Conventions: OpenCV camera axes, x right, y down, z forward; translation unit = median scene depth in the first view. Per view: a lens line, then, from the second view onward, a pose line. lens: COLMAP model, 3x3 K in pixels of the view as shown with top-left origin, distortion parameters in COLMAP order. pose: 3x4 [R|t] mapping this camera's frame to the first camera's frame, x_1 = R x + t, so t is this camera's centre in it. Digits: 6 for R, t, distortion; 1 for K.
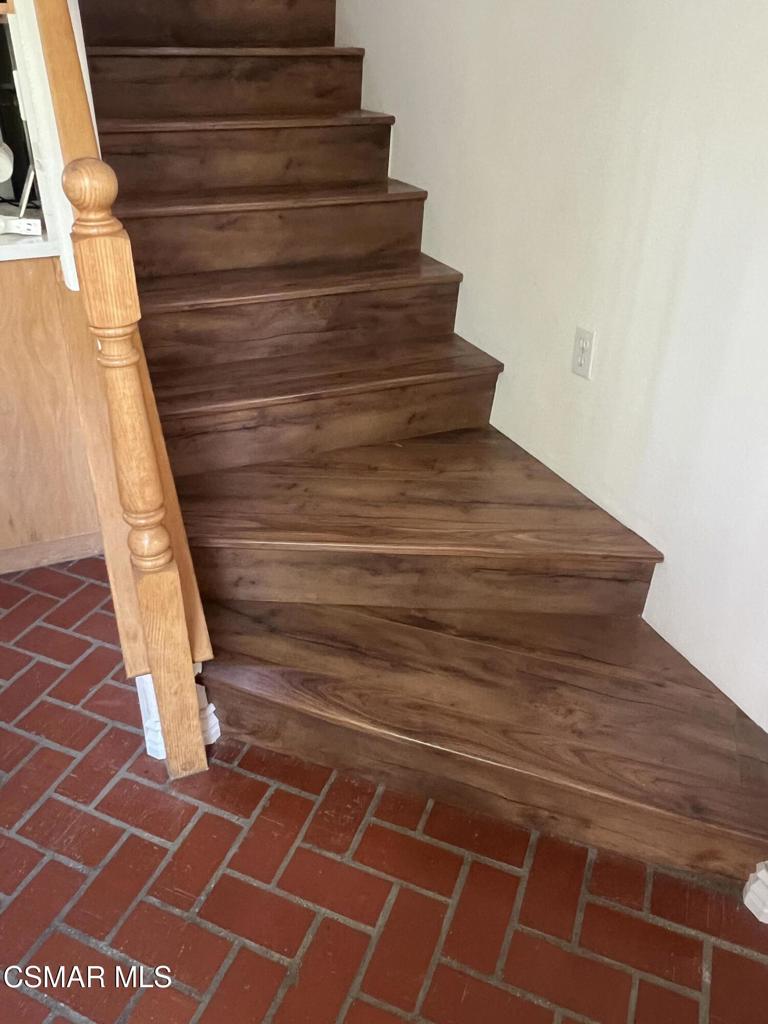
lens RADIAL K [[788.5, 0, 354.7], [0, 788.5, 509.1], [0, 0, 1]] dist [-0.005526, 0.000246]
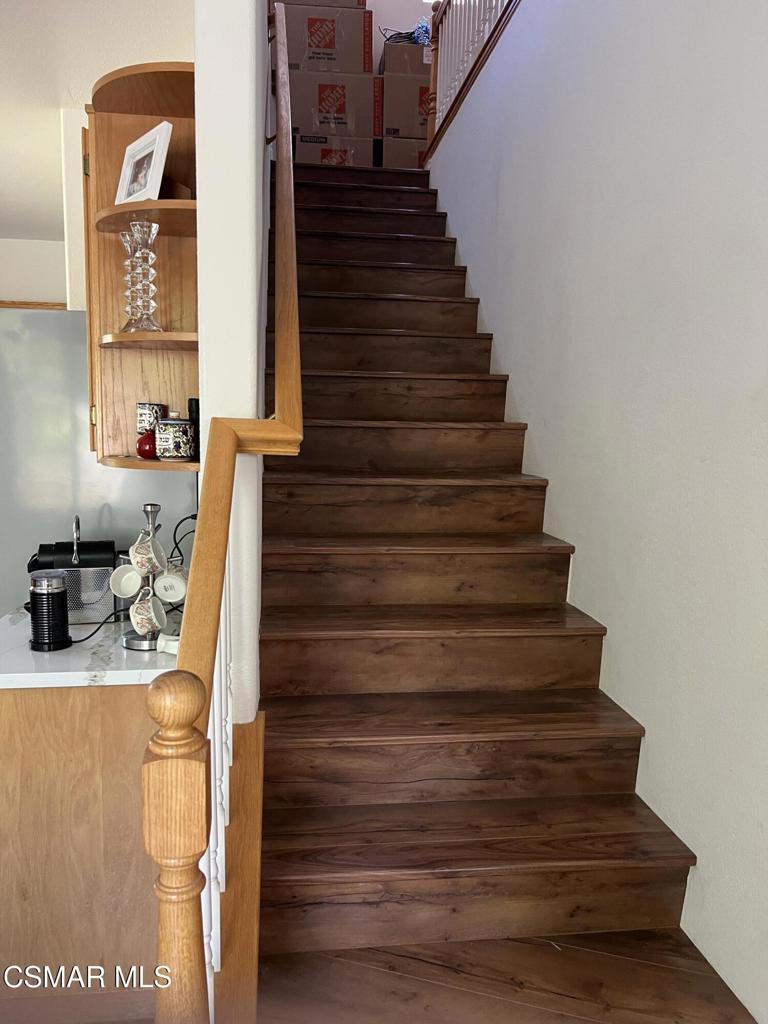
lens RADIAL K [[771.7, 0, 361.9], [0, 771.7, 520.1], [0, 0, 1]] dist [0.053274, -0.067129]
pose [[0.964622, 0.044911, -0.259784, 0.050448], [-0.142332, 0.918155, -0.369773, -0.153972], [0.221915, 0.393667, 0.892065, 0.082101]]
